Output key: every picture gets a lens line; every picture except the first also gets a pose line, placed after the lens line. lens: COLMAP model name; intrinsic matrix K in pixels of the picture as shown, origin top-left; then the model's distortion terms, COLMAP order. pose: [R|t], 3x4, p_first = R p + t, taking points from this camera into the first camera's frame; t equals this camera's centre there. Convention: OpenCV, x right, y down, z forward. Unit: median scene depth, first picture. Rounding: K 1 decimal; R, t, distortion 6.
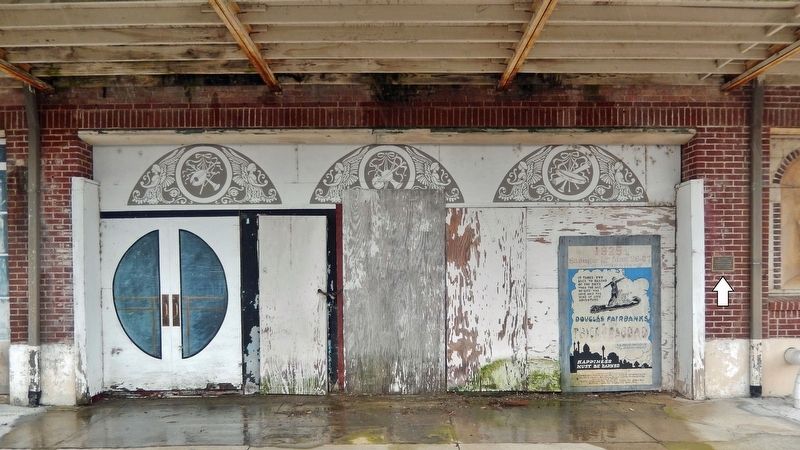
lens RADIAL K [[659.5, 0, 375.5], [0, 659.5, 267.7], [0, 0, 1]] dist [-0.003249, 0.003145]
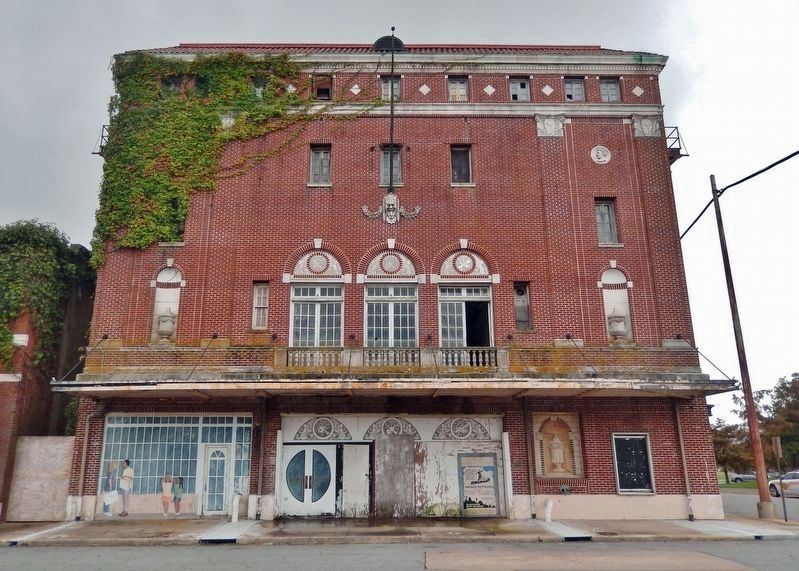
lens RADIAL K [[594.4, 0, 379.6], [0, 594.4, 286.3], [0, 0, 1]] dist [0.014353, 0.002471]
pose [[0.999985, 0.004719, -0.002697, -0.028419], [-0.005306, 0.955287, -0.295632, 0.019222], [0.001182, 0.295642, 0.955298, -1.455960]]
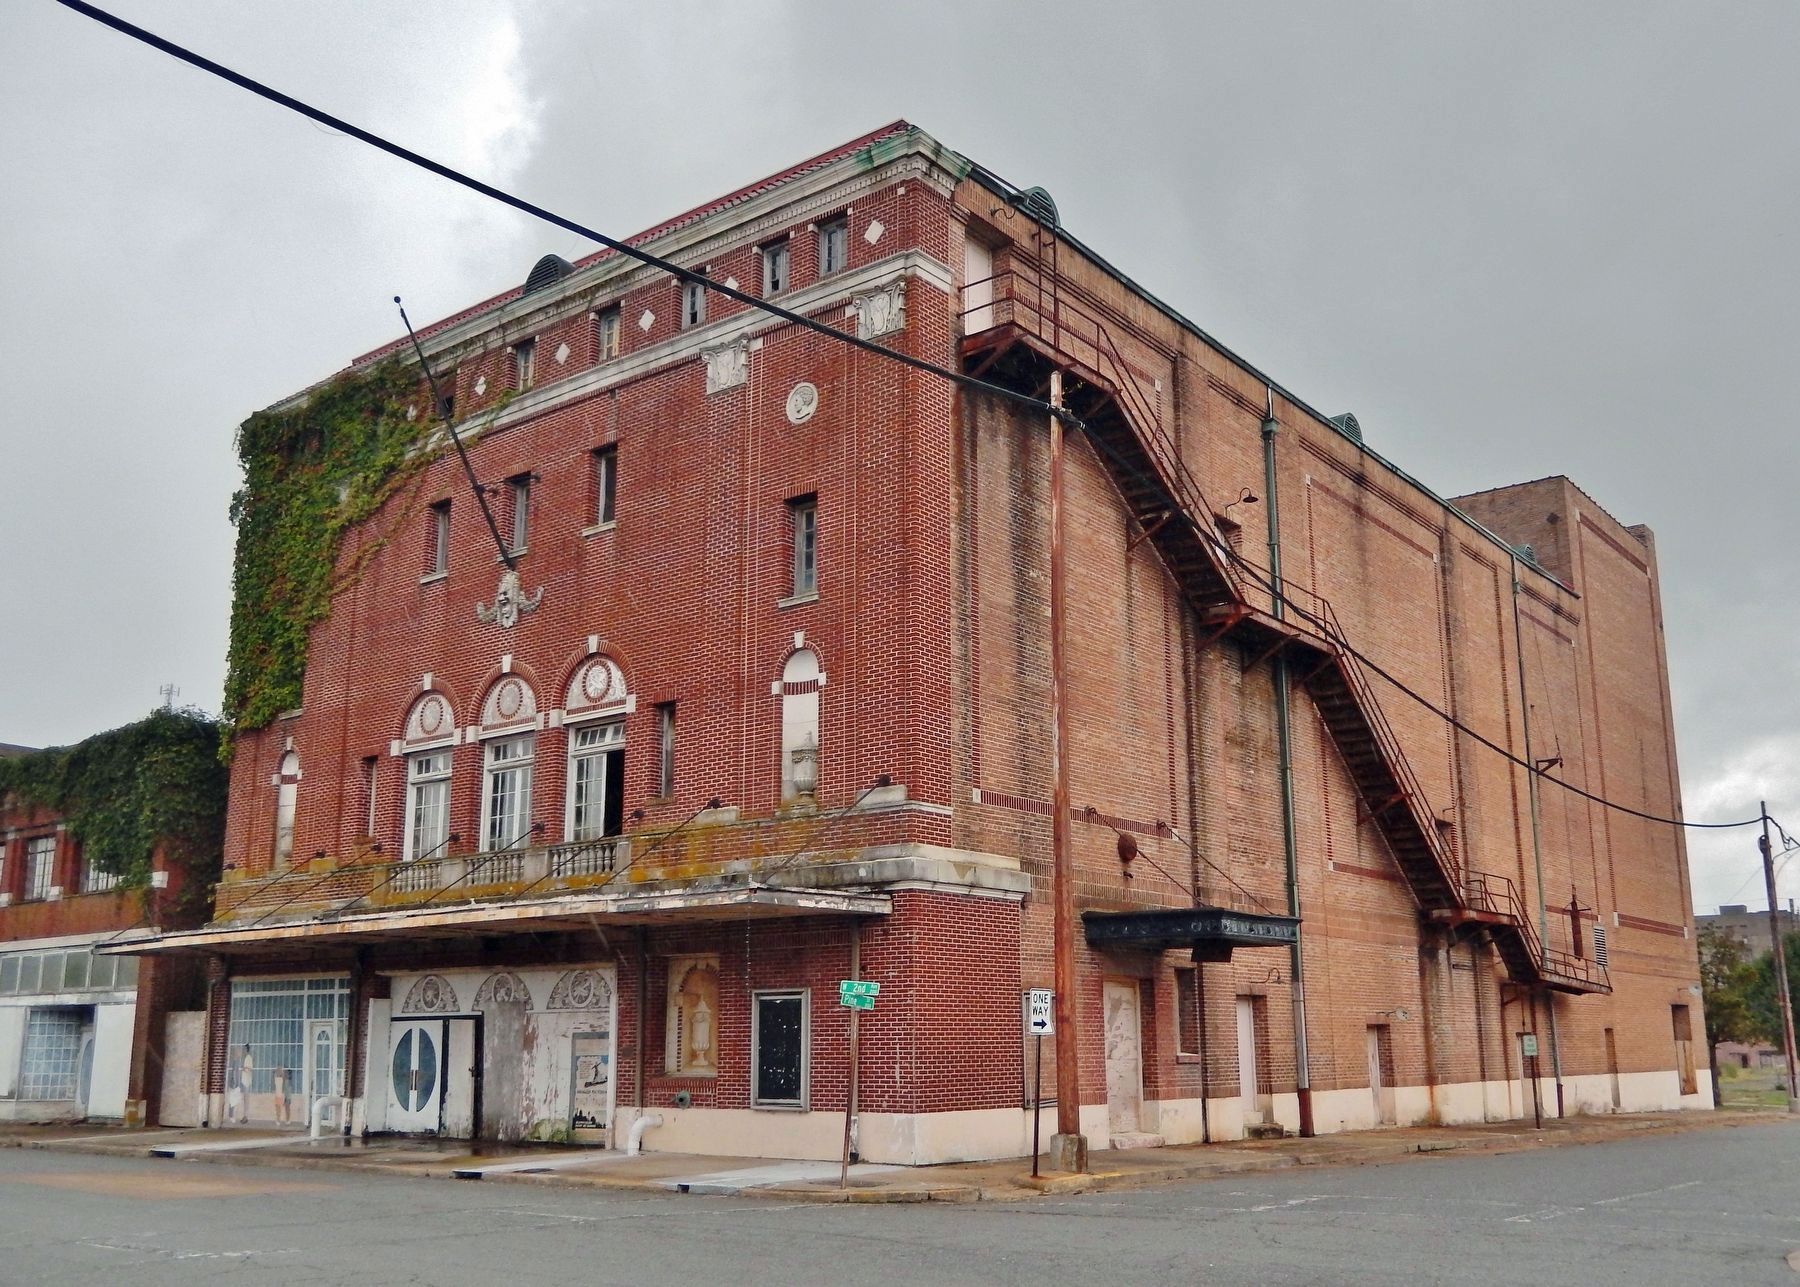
lens RADIAL K [[1664.7, 0, 898.3], [0, 1664.7, 650.3], [0, 0, 1]] dist [0.011591, 0.000000]
pose [[0.766430, -0.142791, -0.626256, 3.271273], [-0.016031, 0.970422, -0.240882, 0.008310], [0.642128, 0.194659, 0.741471, -1.446652]]
